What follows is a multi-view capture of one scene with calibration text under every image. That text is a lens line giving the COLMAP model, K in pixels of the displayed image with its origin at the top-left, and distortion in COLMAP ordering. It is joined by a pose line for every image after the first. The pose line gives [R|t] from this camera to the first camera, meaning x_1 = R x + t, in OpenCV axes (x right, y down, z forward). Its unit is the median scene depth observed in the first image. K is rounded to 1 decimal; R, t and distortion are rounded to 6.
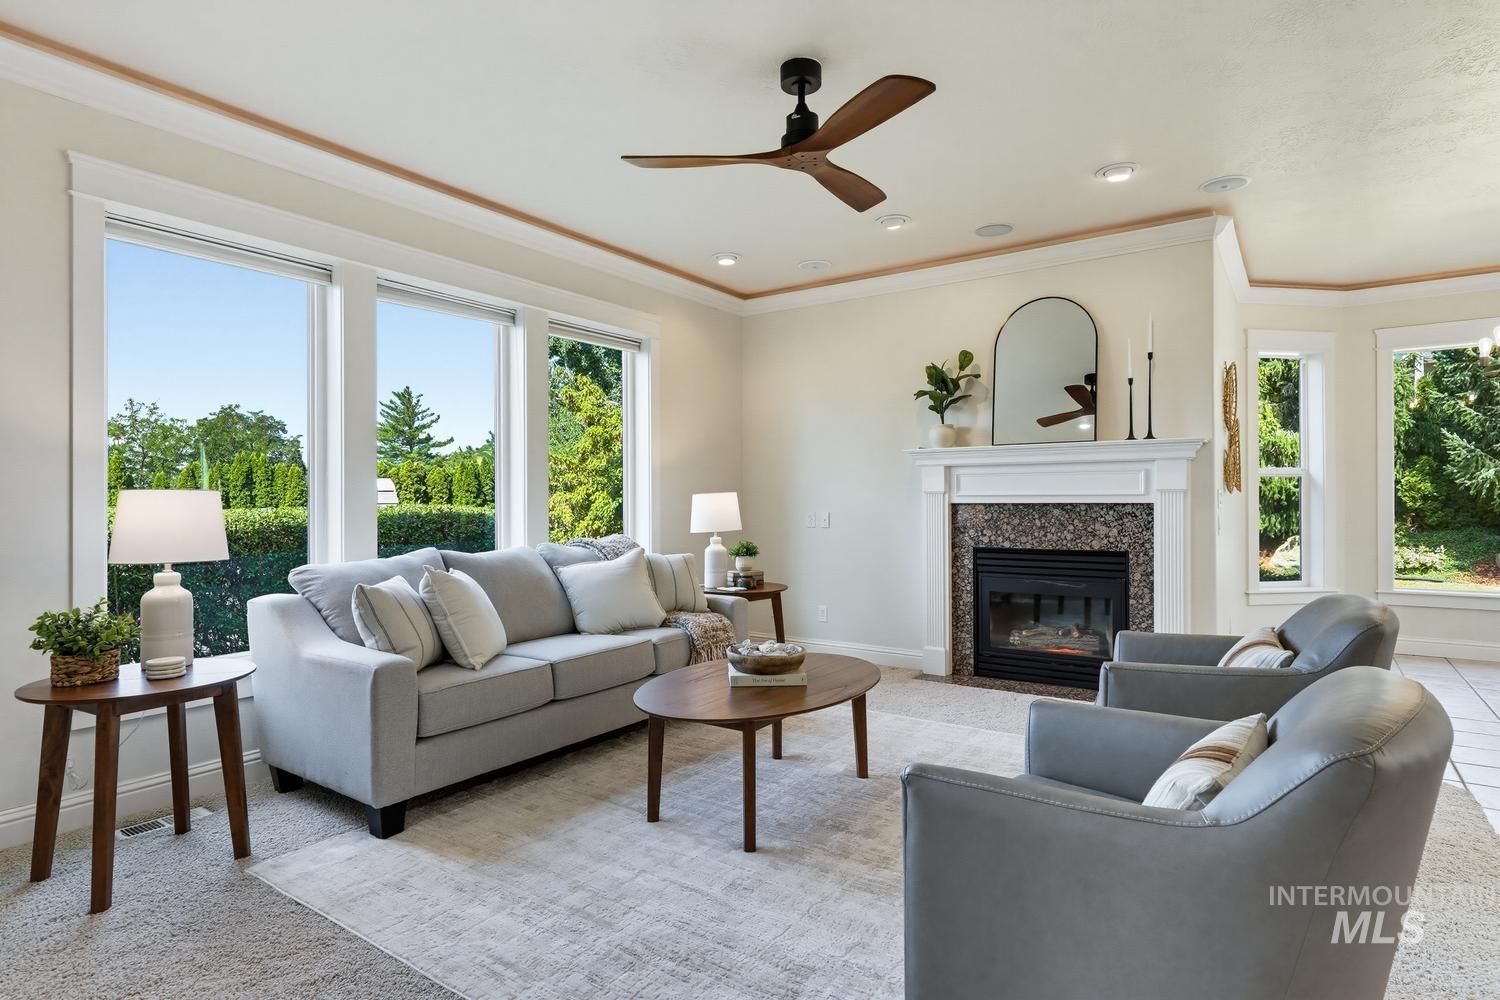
lens RADIAL K [[801.9, 0, 763.9], [0, 801.9, 501.1], [0, 0, 1]] dist [0.000456, -0.002823]
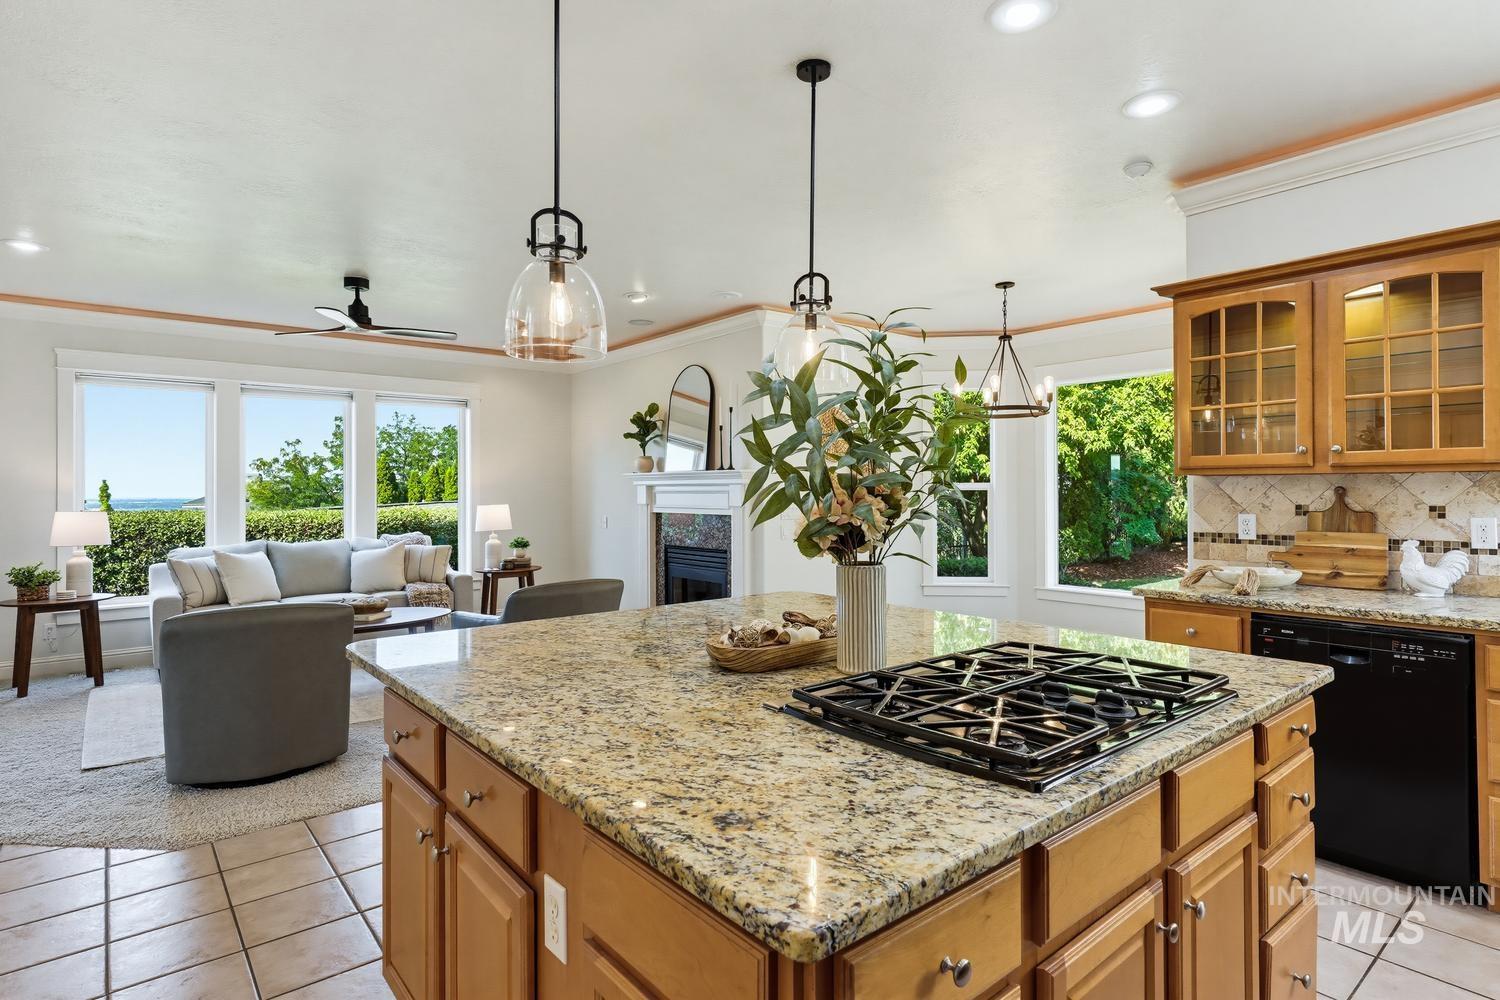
lens RADIAL K [[769.8, 0, 762.2], [0, 769.8, 501.1], [0, 0, 1]] dist [0.002563, 0.000409]
pose [[0.963836, 0.004199, -0.266464, 0.793573], [-0.000198, 0.999887, 0.015042, -0.038173], [0.266497, -0.014445, 0.963727, -0.247161]]
